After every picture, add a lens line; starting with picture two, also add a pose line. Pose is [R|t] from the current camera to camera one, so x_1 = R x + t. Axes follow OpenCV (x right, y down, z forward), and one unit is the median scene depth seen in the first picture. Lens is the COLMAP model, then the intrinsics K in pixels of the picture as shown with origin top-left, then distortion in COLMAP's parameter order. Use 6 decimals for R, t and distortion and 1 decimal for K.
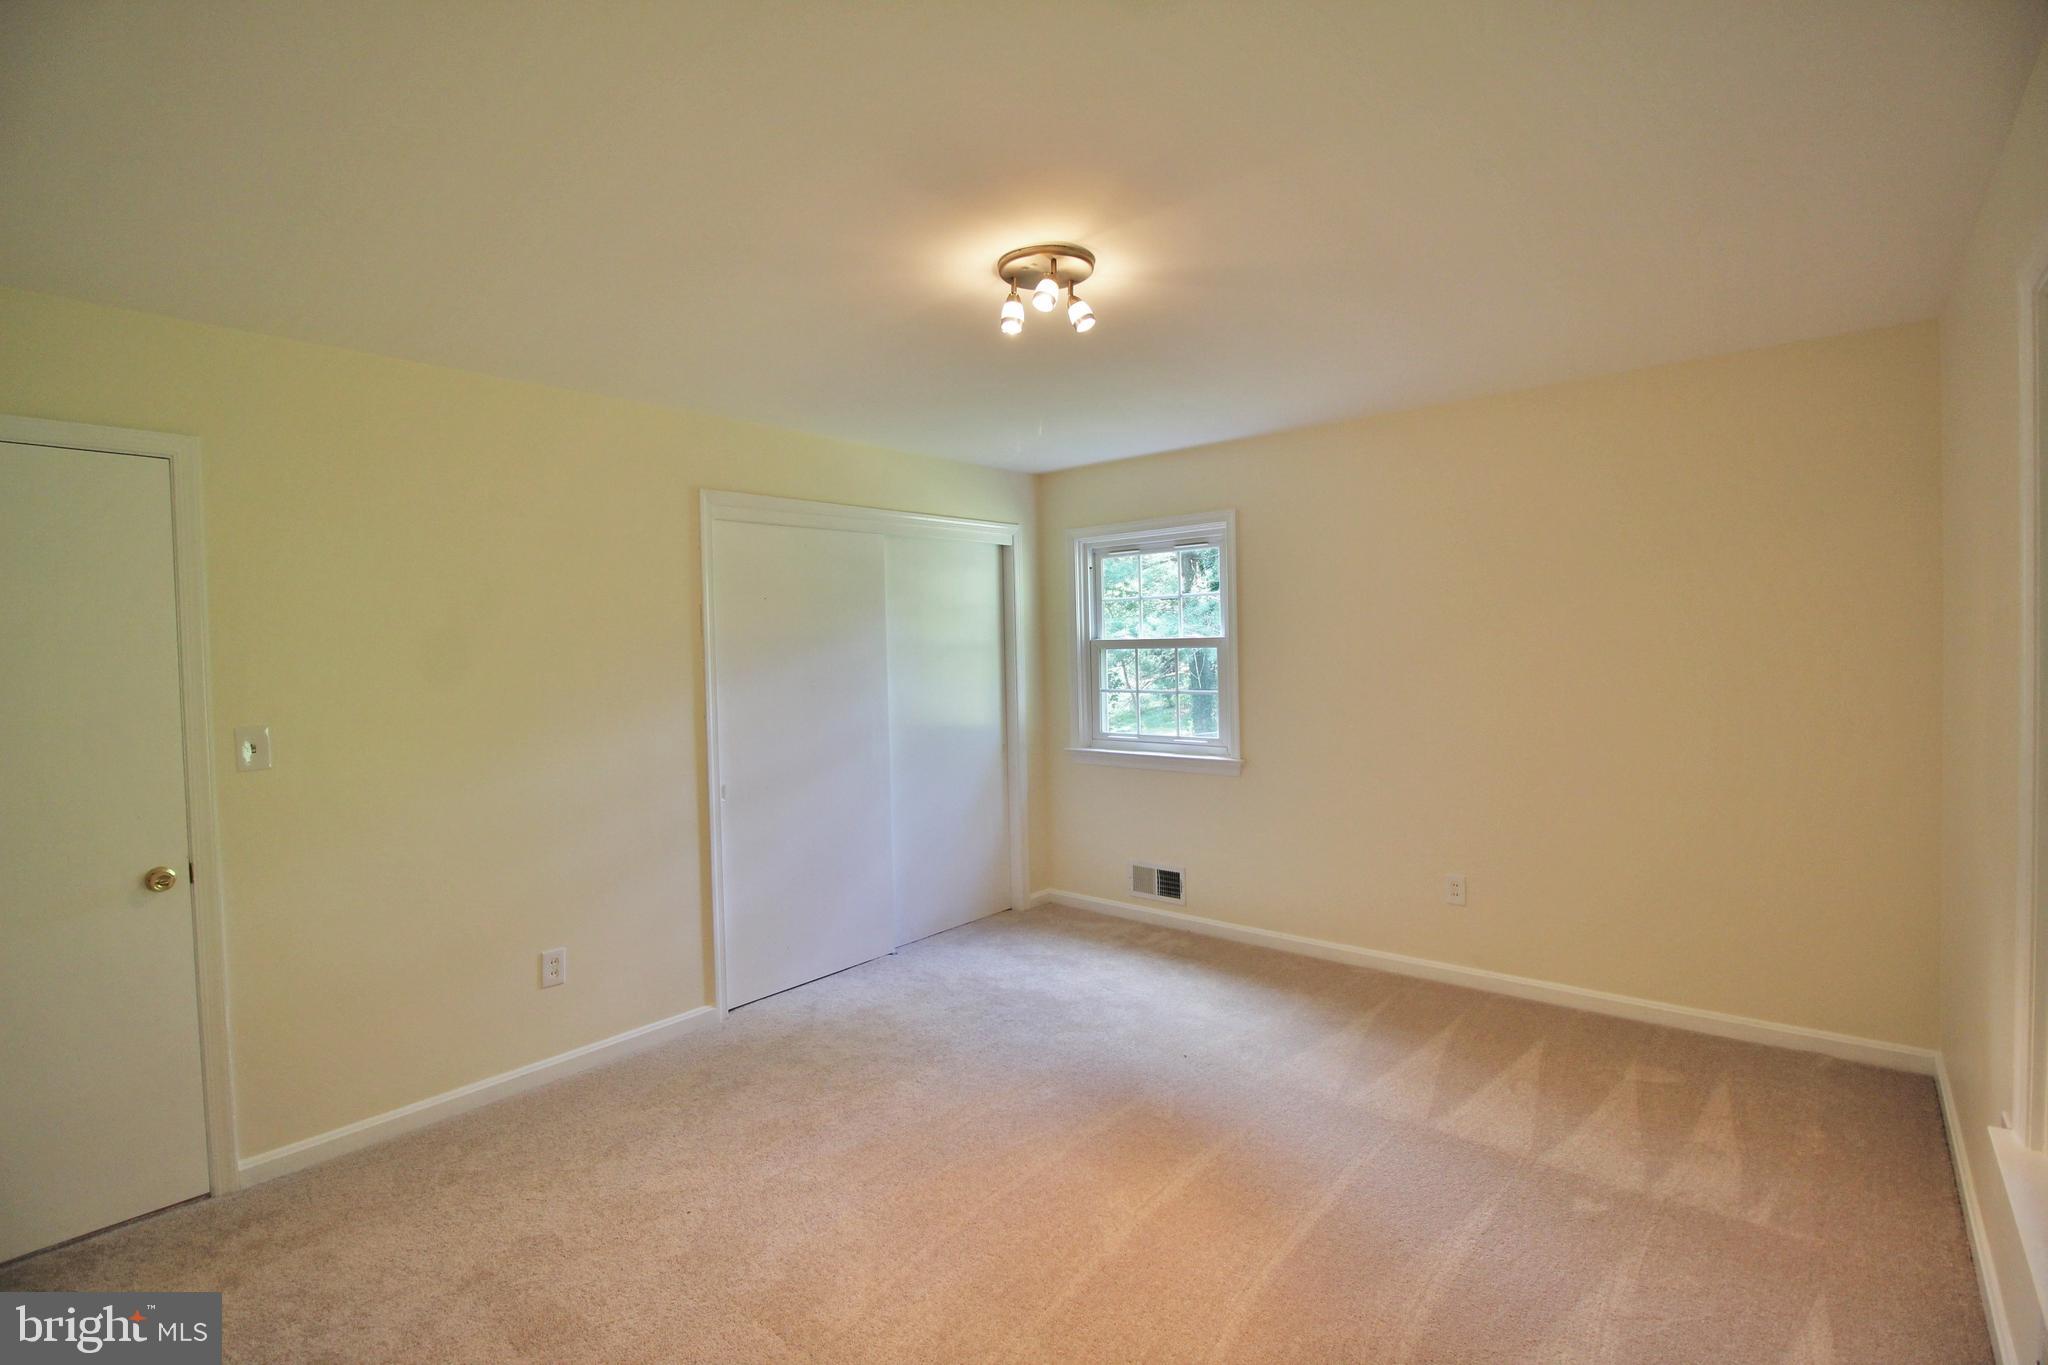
lens RADIAL K [[951.0, 0, 1027.3], [0, 951.0, 671.1], [0, 0, 1]] dist [-0.002983, -0.008724]
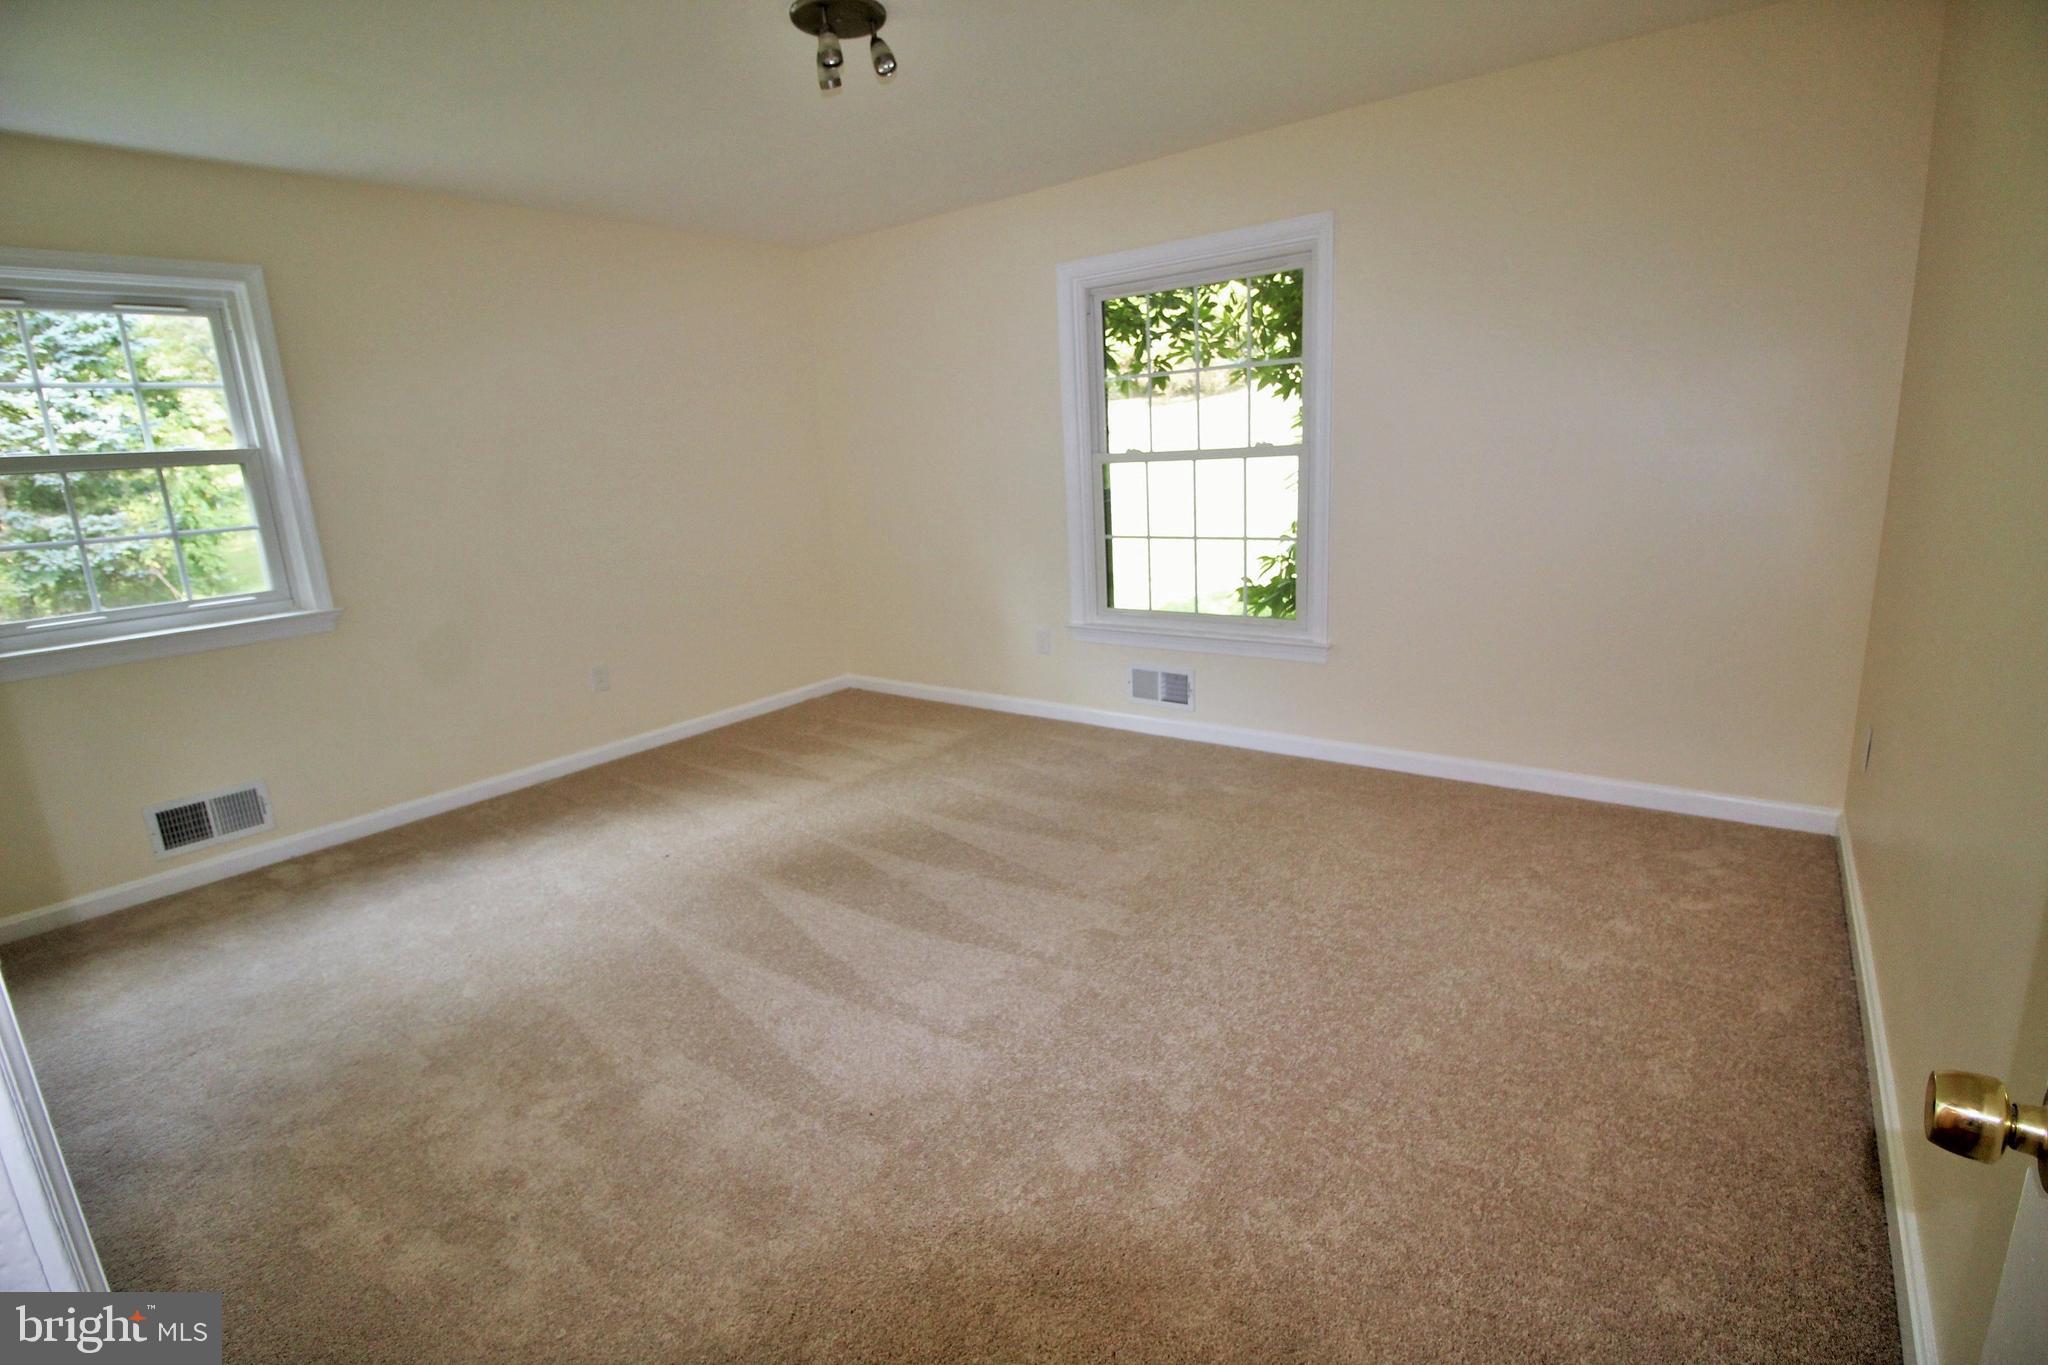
lens RADIAL K [[951.0, 0, 1023.6], [0, 951.0, 677.1], [0, 0, 1]] dist [-0.002983, -0.008724]
pose [[-0.048493, -0.204021, 0.977765, -0.571563], [0.081931, 0.974805, 0.207467, 0.033001], [-0.995458, 0.090170, -0.030555, 0.466564]]
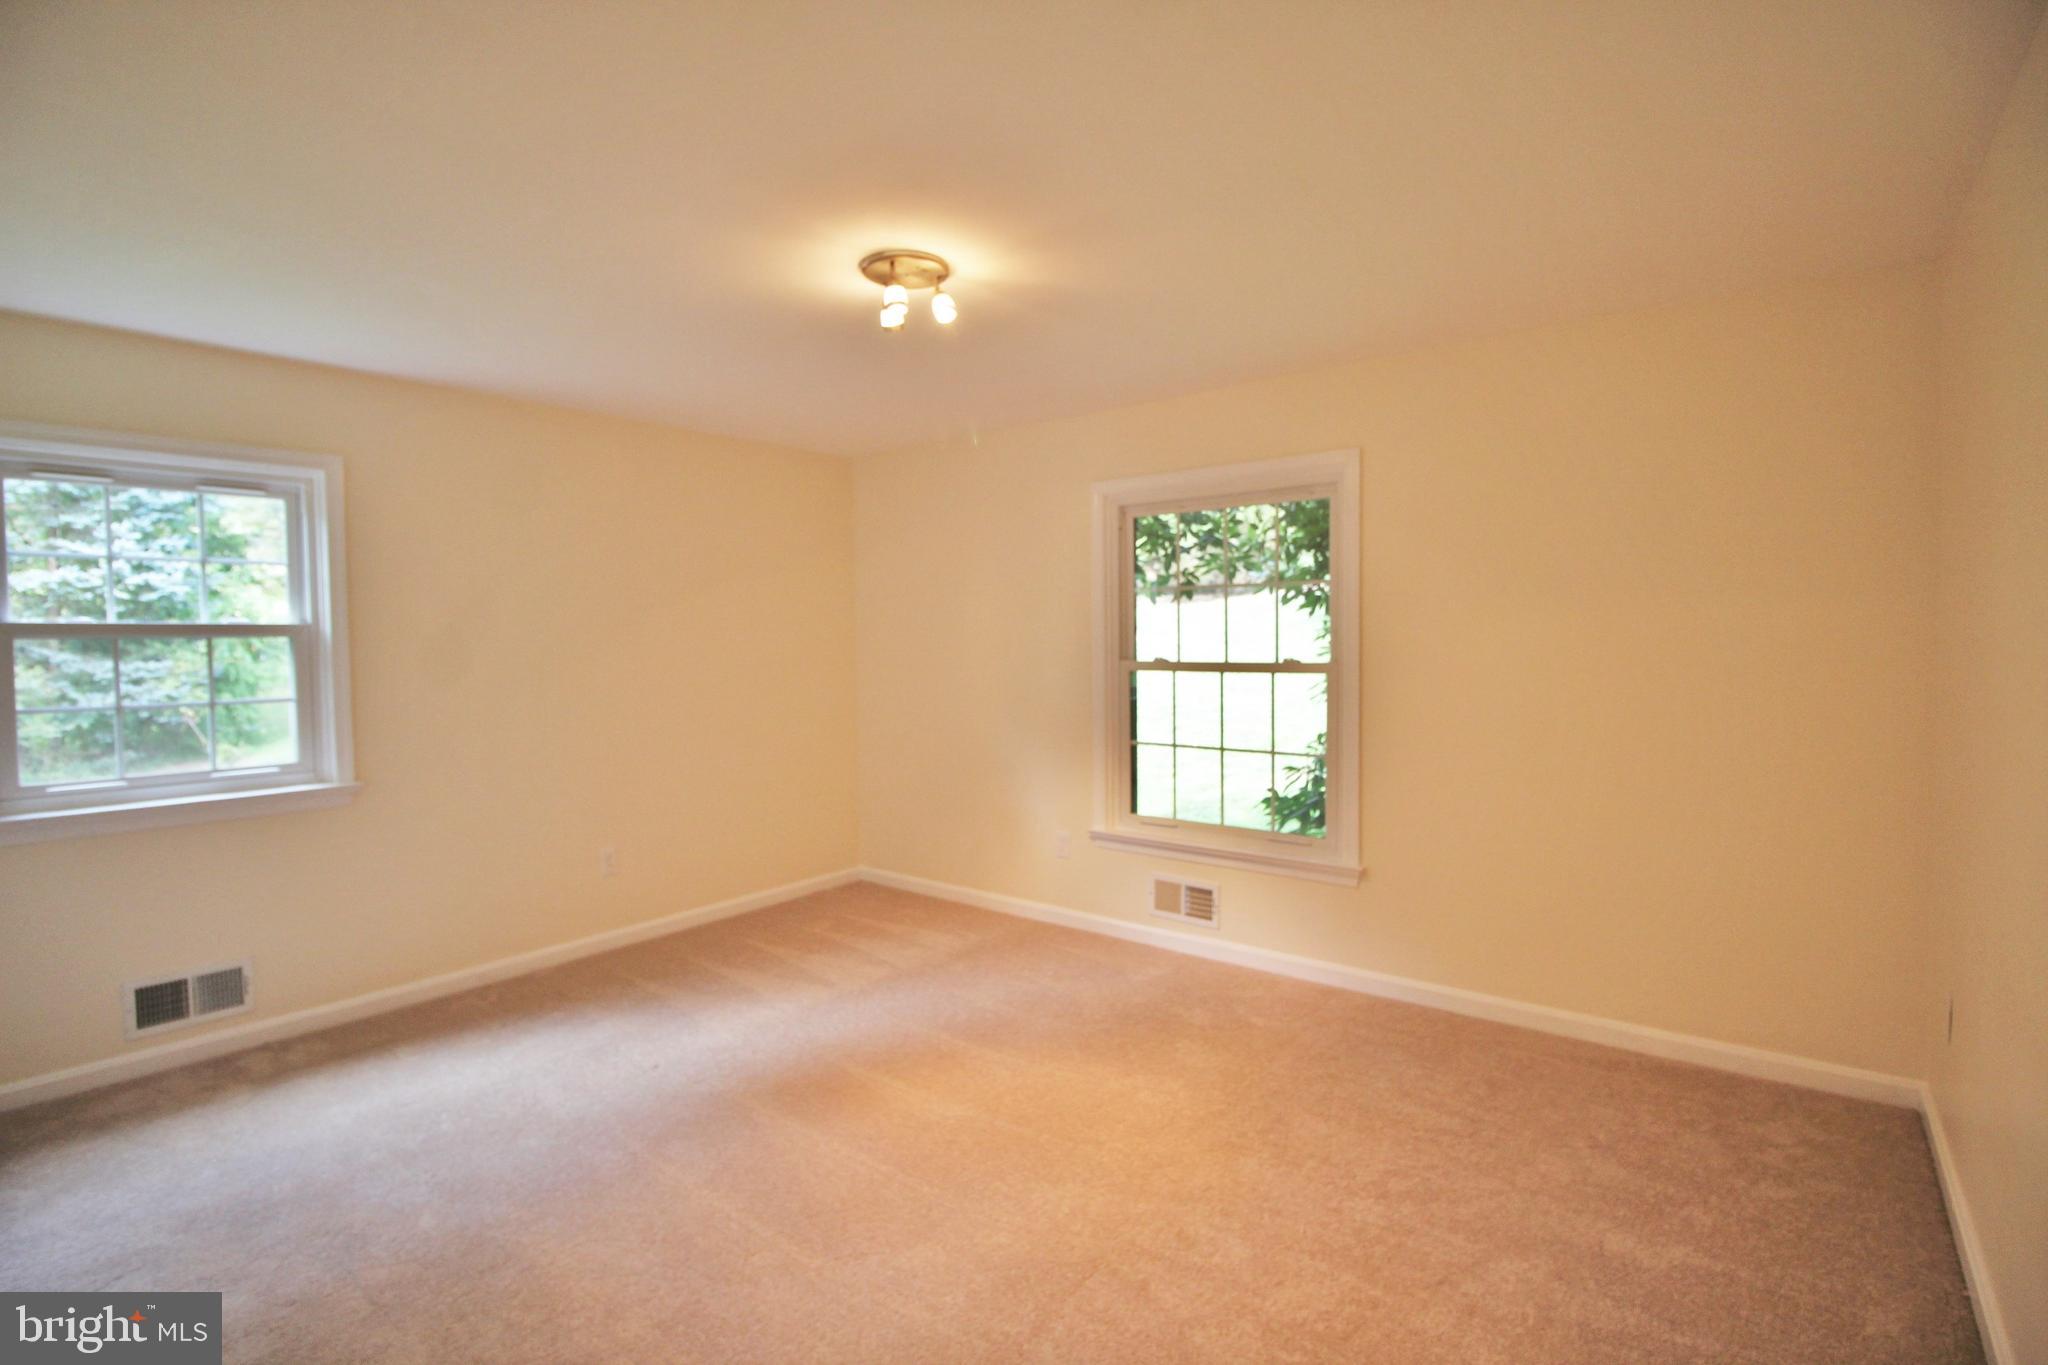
lens RADIAL K [[951.0, 0, 1018.7], [0, 951.0, 671.8], [0, 0, 1]] dist [-0.002983, -0.008724]
pose [[-0.024163, -0.017740, 0.999551, -0.557434], [0.036915, 0.999145, 0.018626, 0.008622], [-0.999026, 0.037349, -0.023488, 0.474094]]
